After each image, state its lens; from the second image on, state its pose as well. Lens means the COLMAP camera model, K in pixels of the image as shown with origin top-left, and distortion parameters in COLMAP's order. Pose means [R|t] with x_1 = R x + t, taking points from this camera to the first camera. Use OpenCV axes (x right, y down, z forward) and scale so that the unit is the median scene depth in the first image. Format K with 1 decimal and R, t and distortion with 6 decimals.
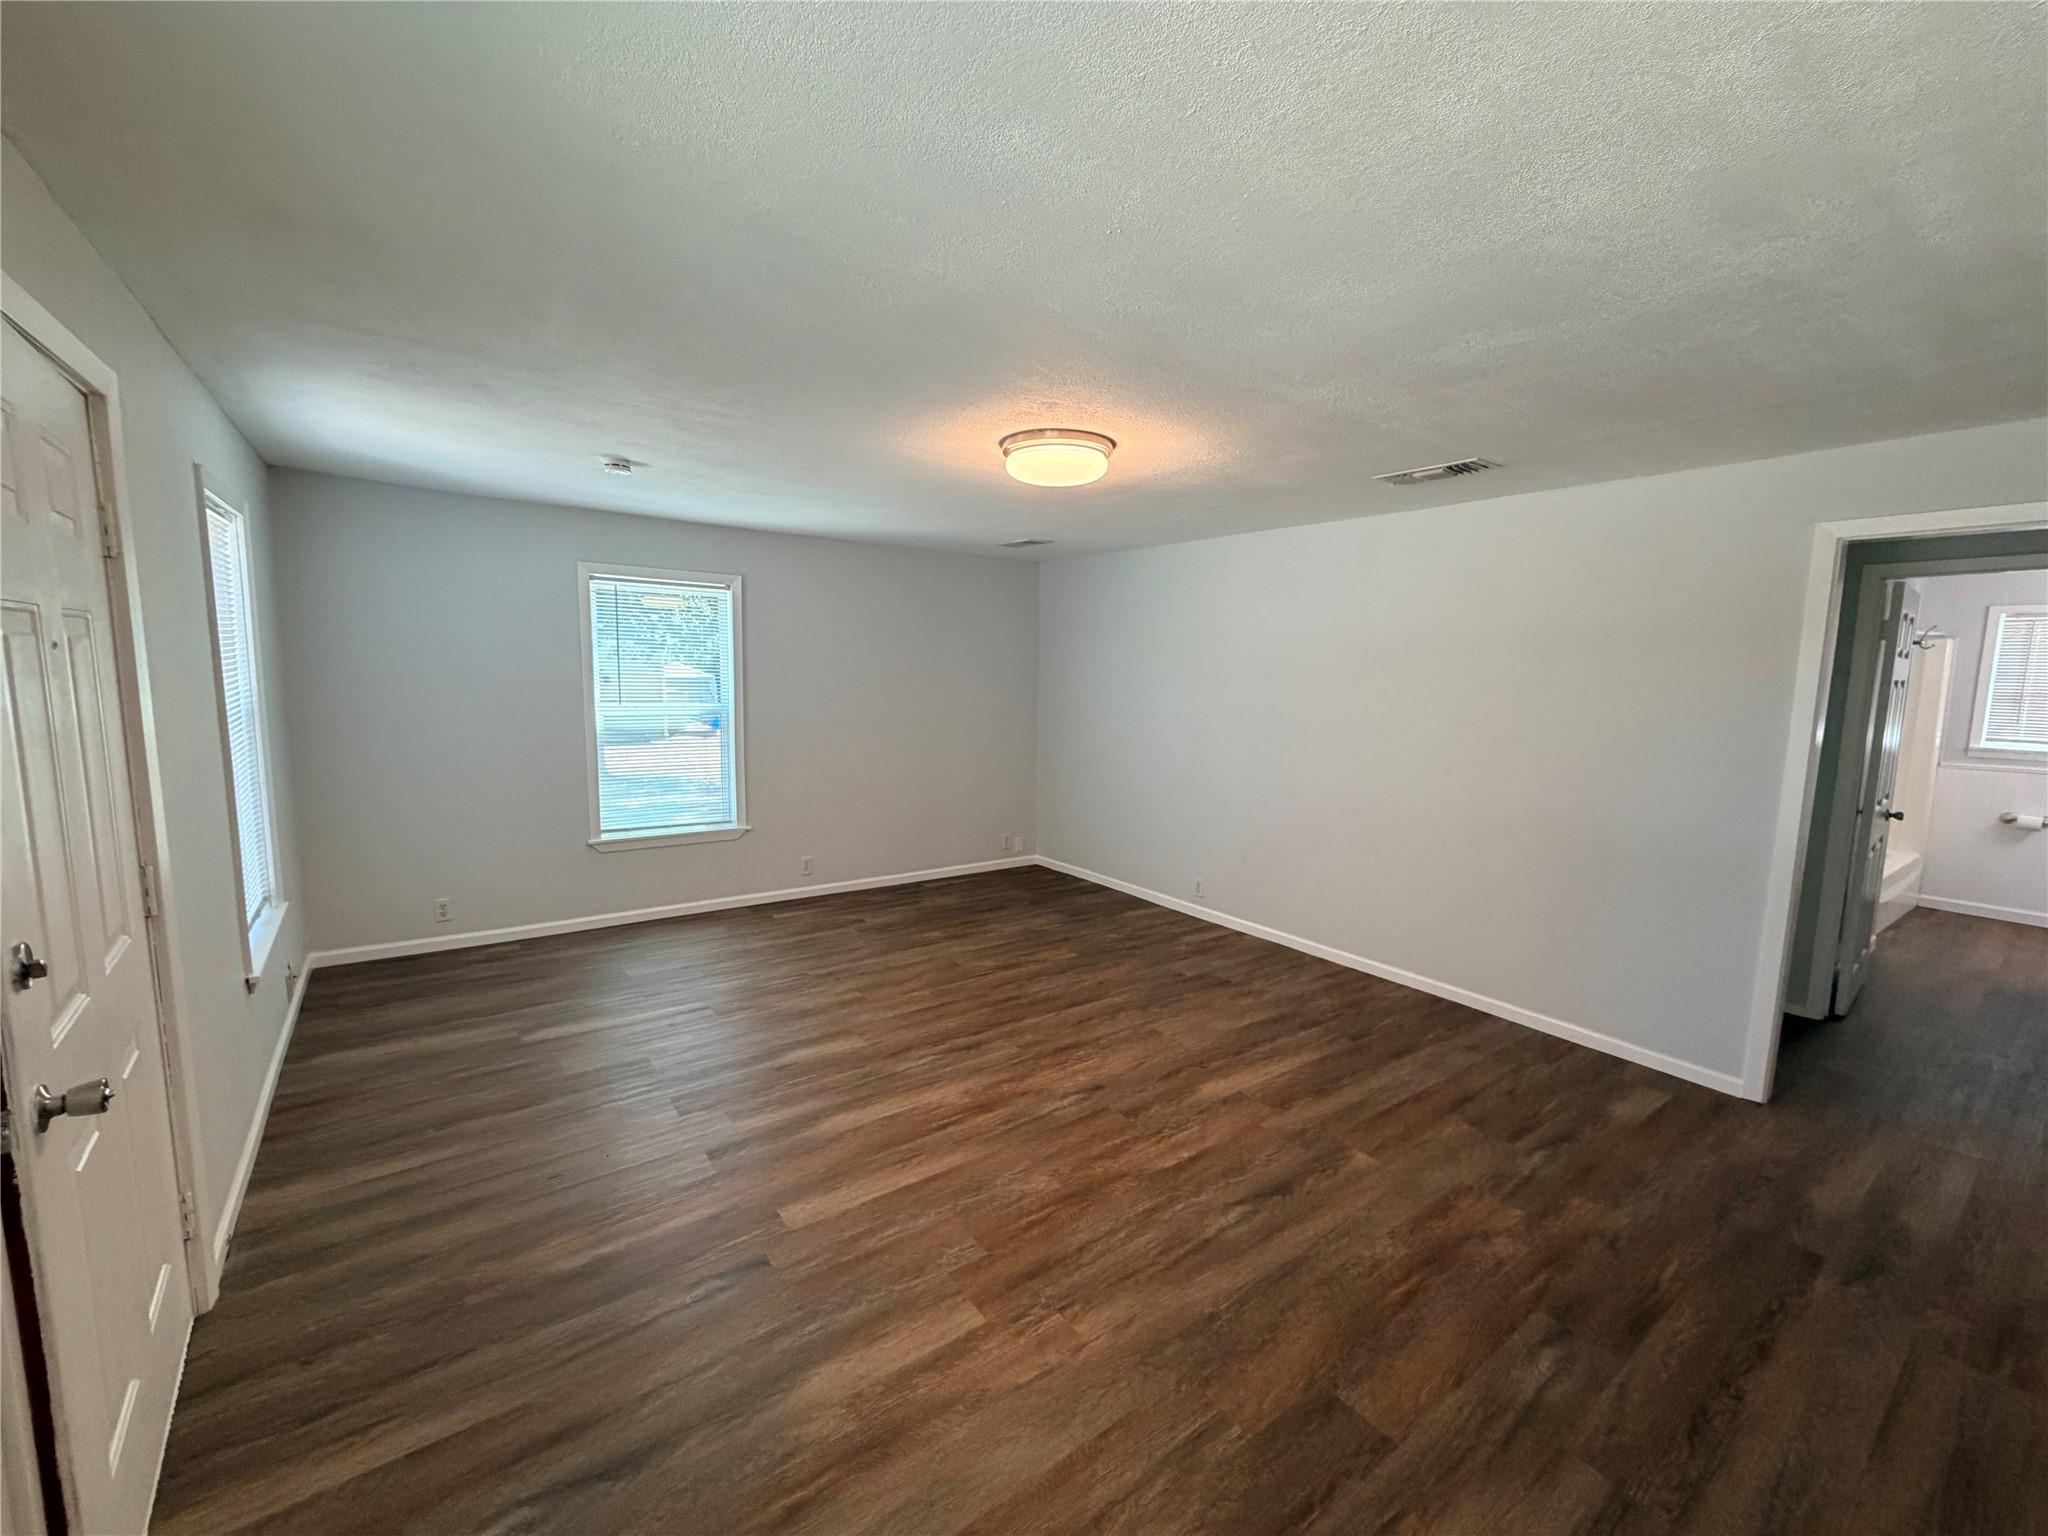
lens RADIAL K [[815.5, 0, 1021.1], [0, 815.5, 762.4], [0, 0, 1]] dist [-0.002789, 0.000564]
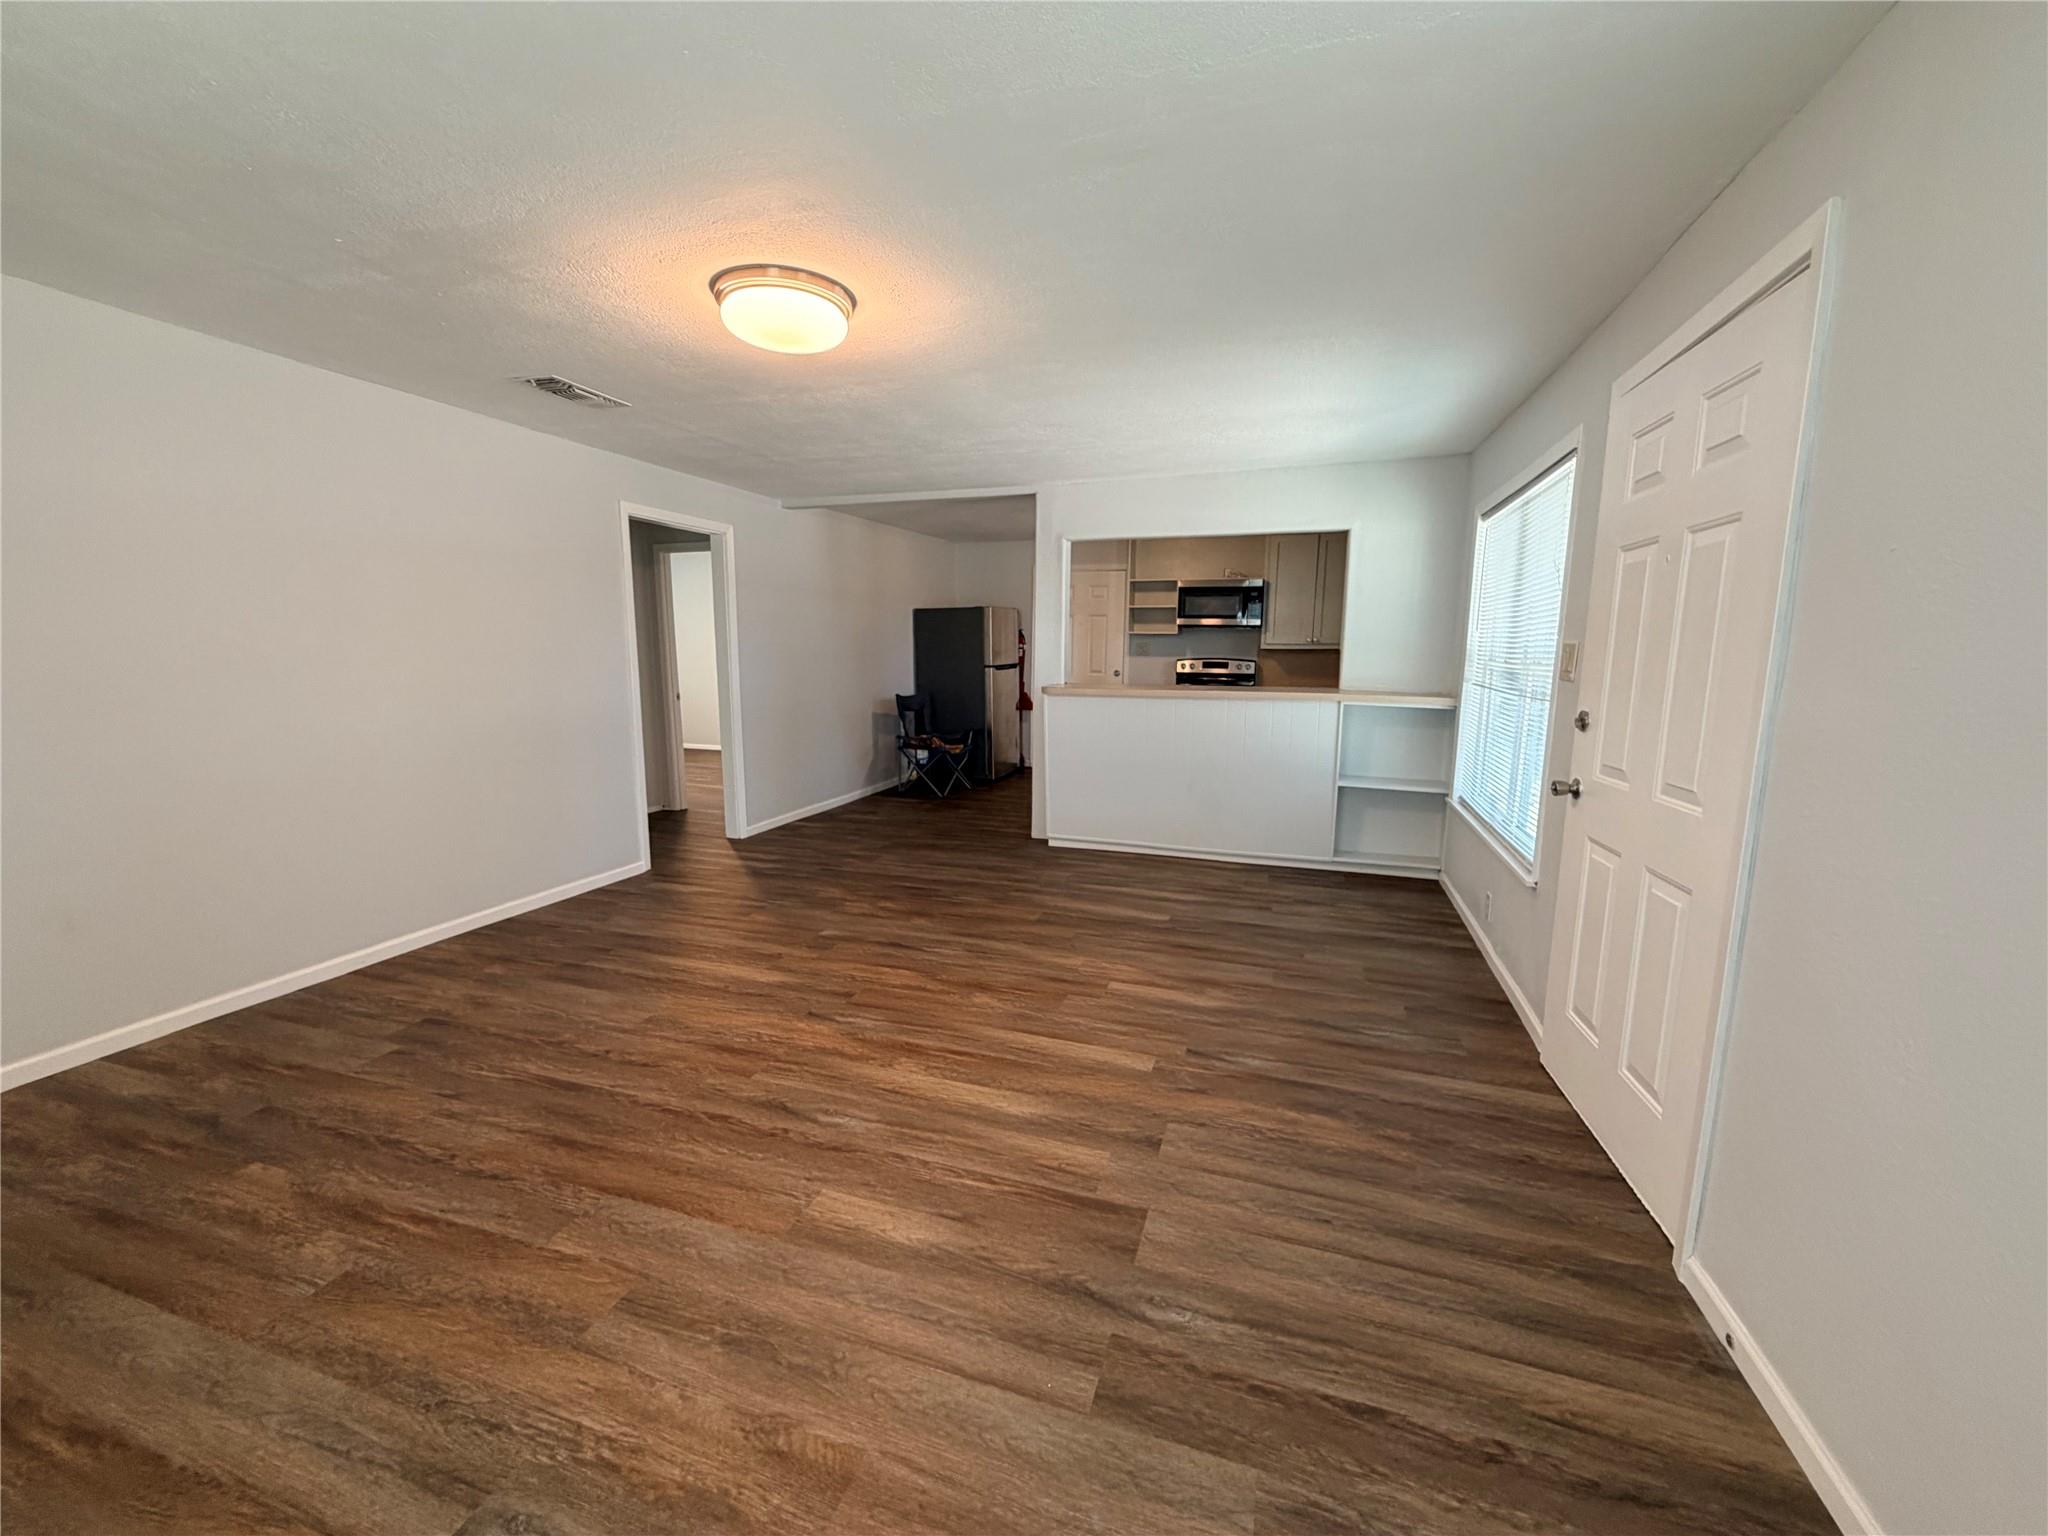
lens RADIAL K [[815.5, 0, 1025.1], [0, 815.5, 766.7], [0, 0, 1]] dist [-0.002789, 0.000564]
pose [[-0.583190, -0.141695, 0.799882, -0.670797], [0.070314, 0.972169, 0.223480, -0.072641], [-0.809287, 0.186574, -0.556996, 1.097178]]
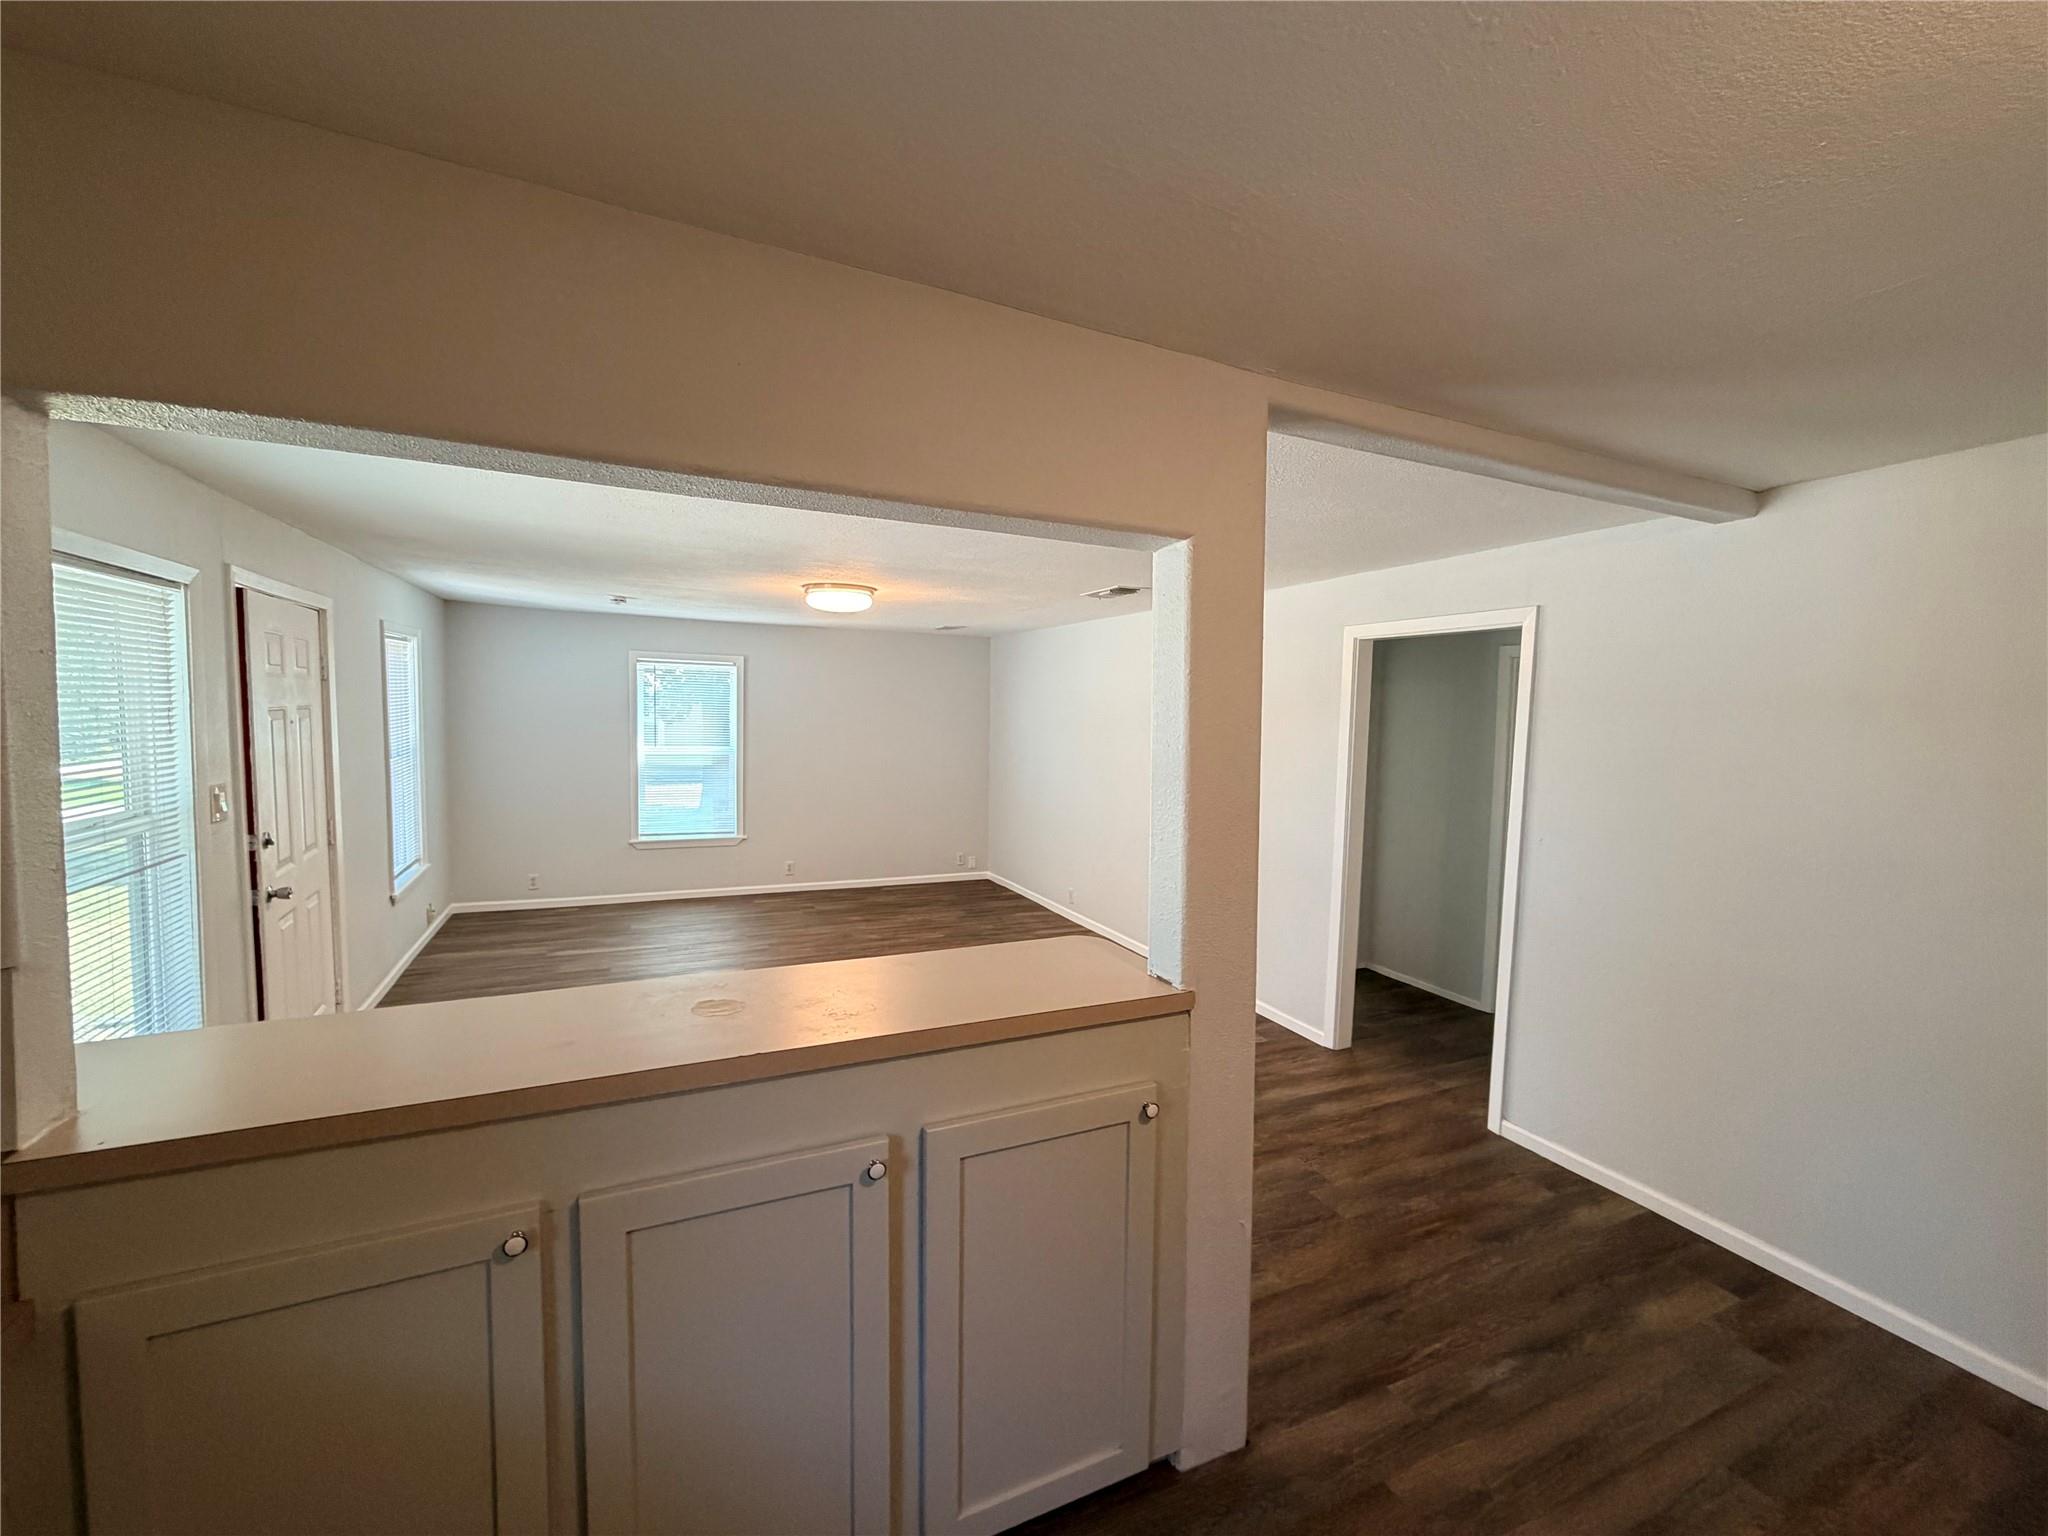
lens RADIAL K [[815.5, 0, 1028.0], [0, 815.5, 764.0], [0, 0, 1]] dist [-0.002789, 0.000564]
pose [[0.981650, 0.013104, -0.190242, 0.581005], [-0.023099, 0.998461, -0.050417, 0.021923], [0.189289, 0.053887, 0.980442, -0.391450]]
